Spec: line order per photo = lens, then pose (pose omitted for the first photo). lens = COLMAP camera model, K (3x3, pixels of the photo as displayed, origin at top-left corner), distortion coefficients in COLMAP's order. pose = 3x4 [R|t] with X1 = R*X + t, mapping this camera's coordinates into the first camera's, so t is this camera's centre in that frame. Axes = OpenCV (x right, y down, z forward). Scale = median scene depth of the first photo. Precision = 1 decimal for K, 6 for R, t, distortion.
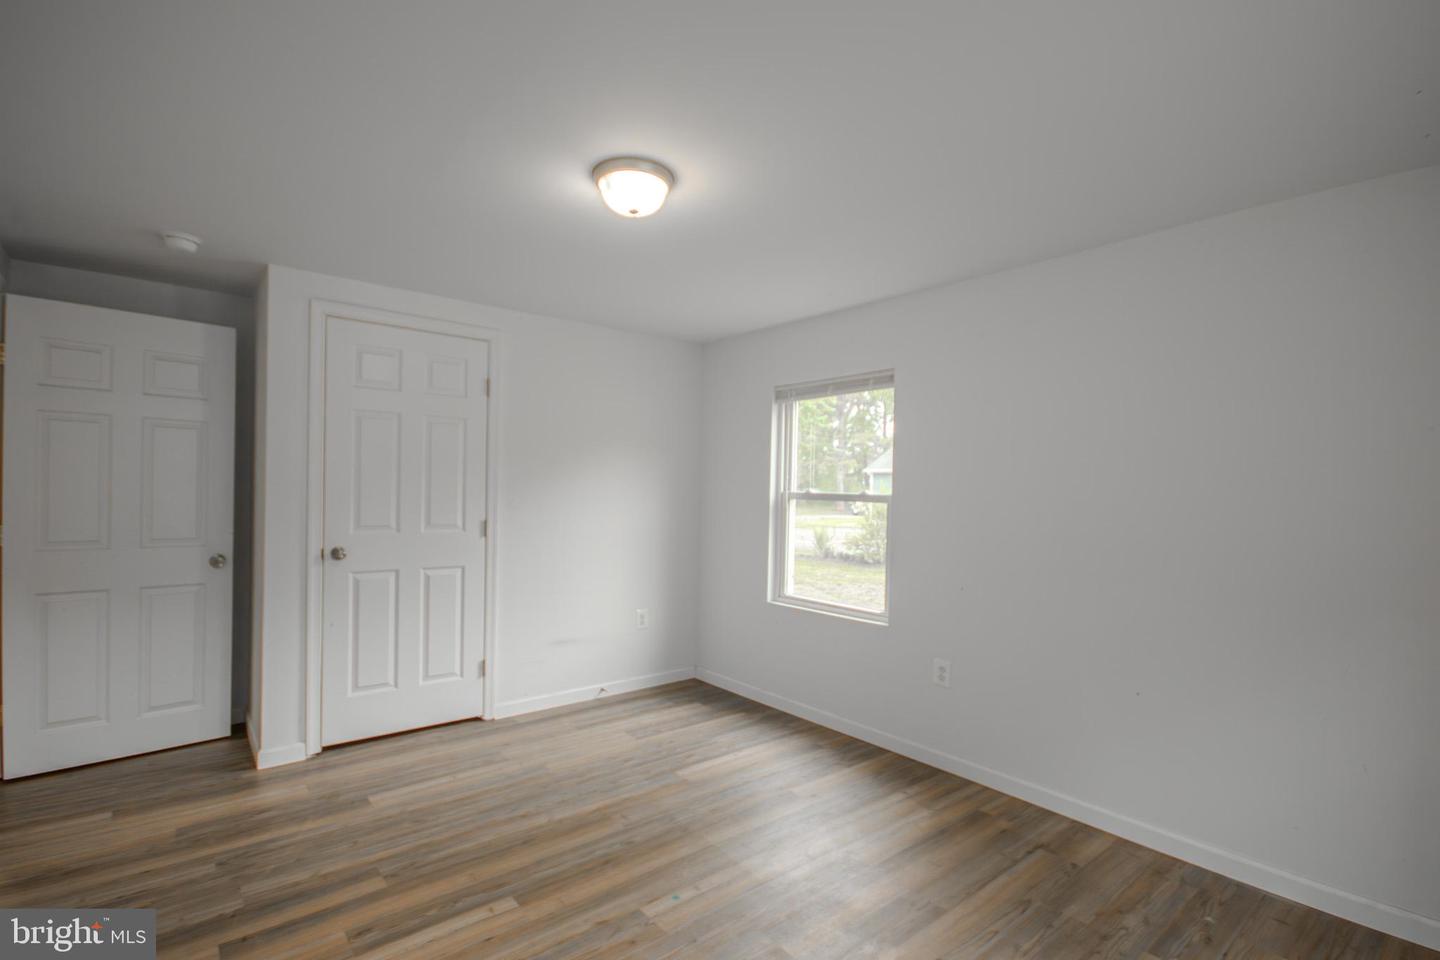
lens RADIAL K [[662.0, 0, 736.7], [0, 662.0, 493.0], [0, 0, 1]] dist [0.022775, -0.017062]
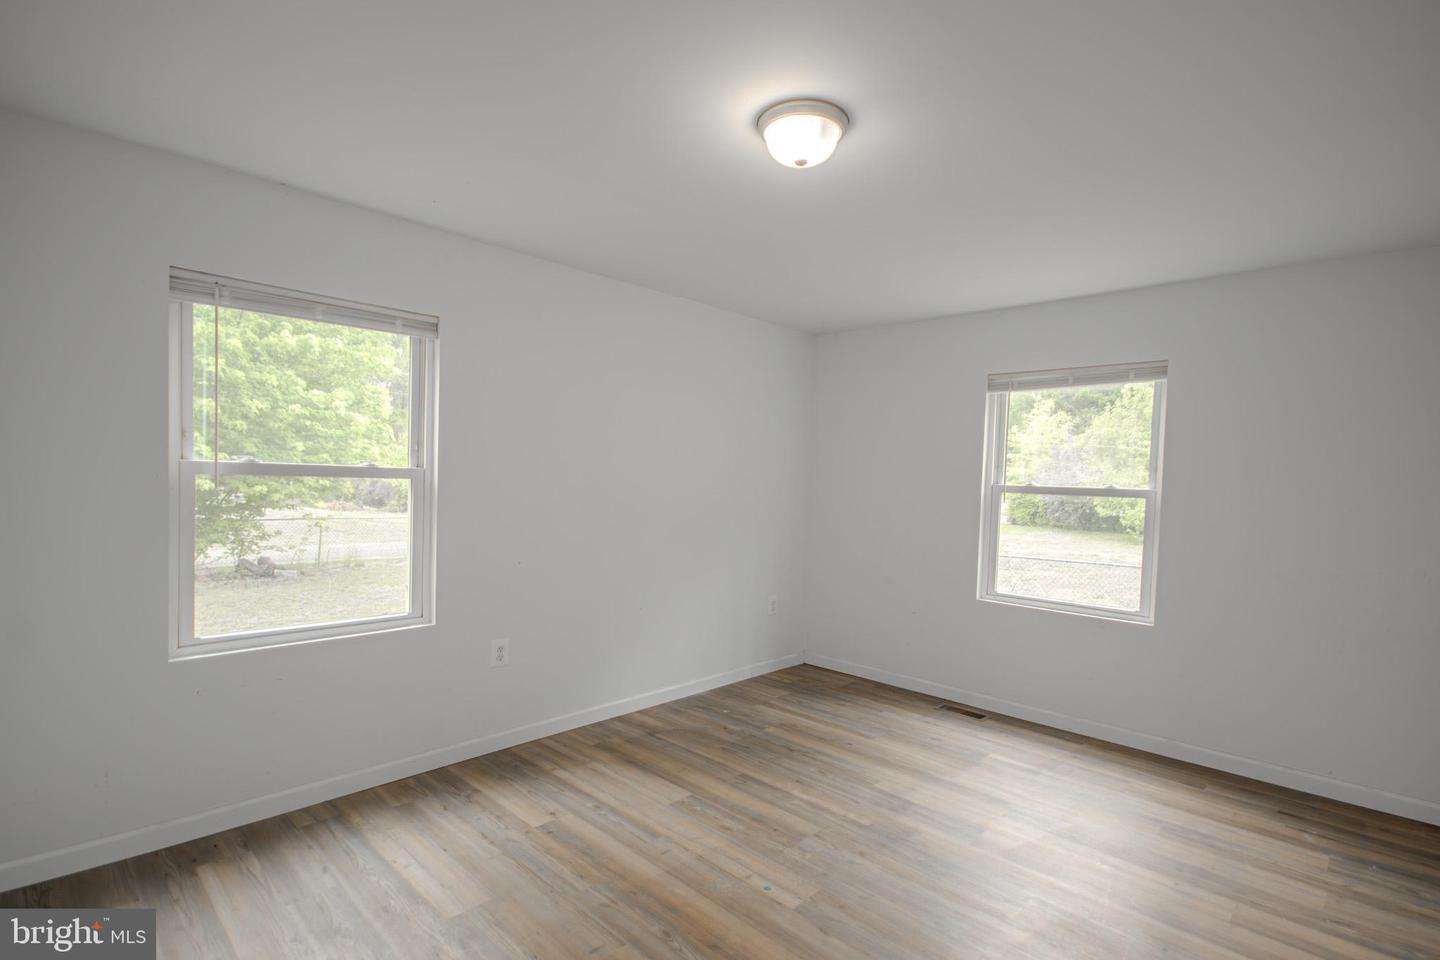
lens RADIAL K [[674.8, 0, 734.8], [0, 674.8, 484.9], [0, 0, 1]] dist [0.008783, -0.000064]
pose [[-0.097160, -0.035616, 0.994631, -0.746295], [-0.033574, 0.998908, 0.032490, -0.020567], [-0.994702, -0.030237, -0.098250, 0.809143]]
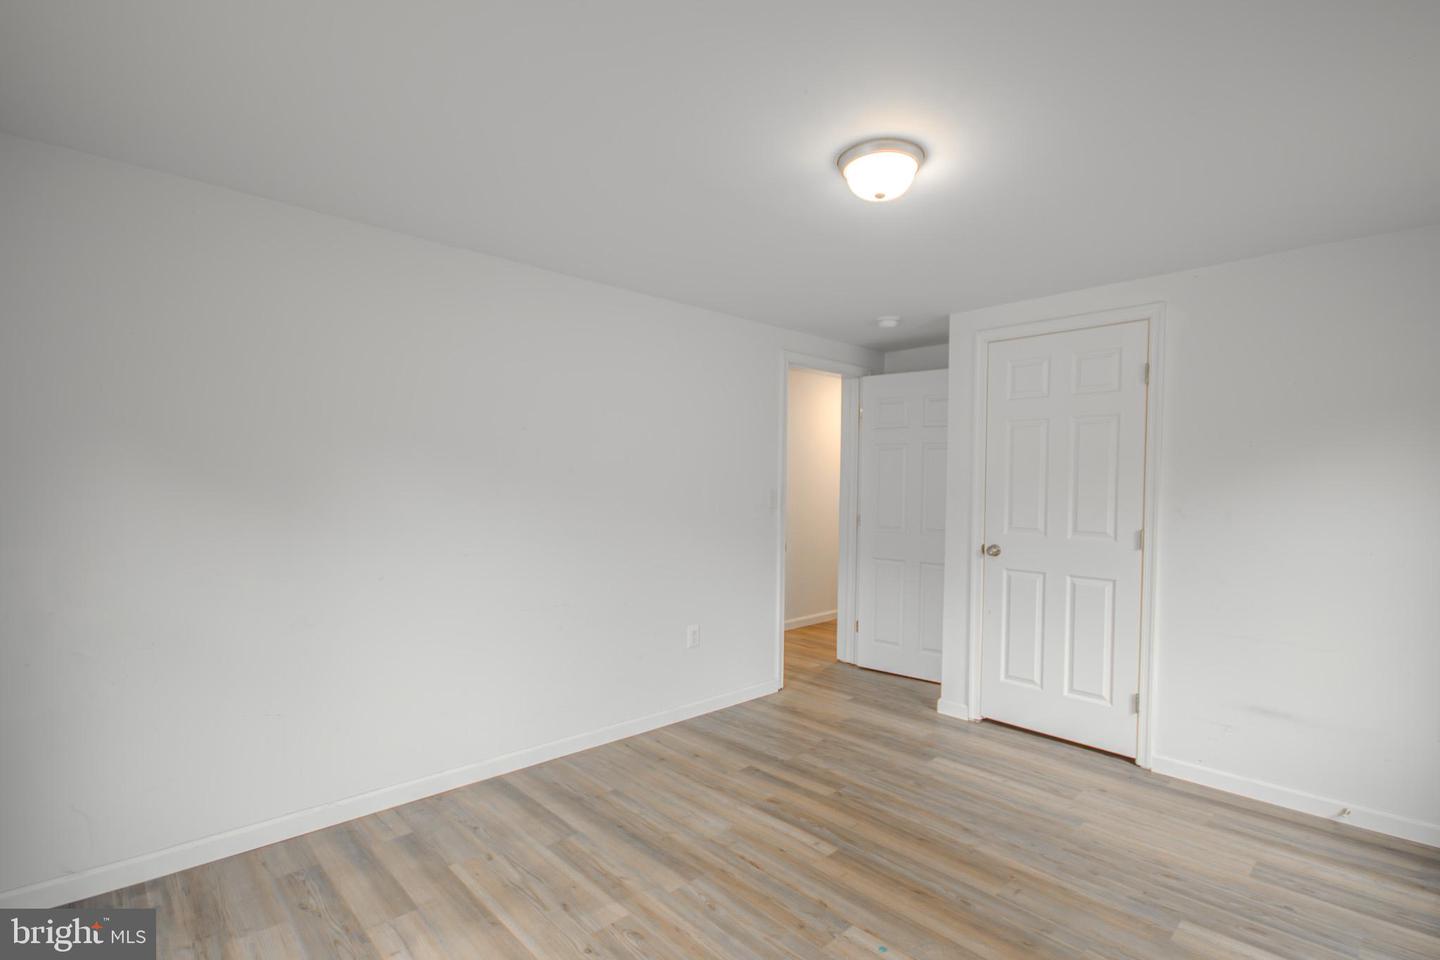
lens RADIAL K [[677.5, 0, 728.6], [0, 677.5, 494.6], [0, 0, 1]] dist [0.020829, -0.017034]
pose [[0.068393, -0.002274, -0.997656, 0.553141], [-0.014784, 0.999885, -0.003292, 0.007183], [0.997549, 0.014975, 0.068351, 0.501205]]
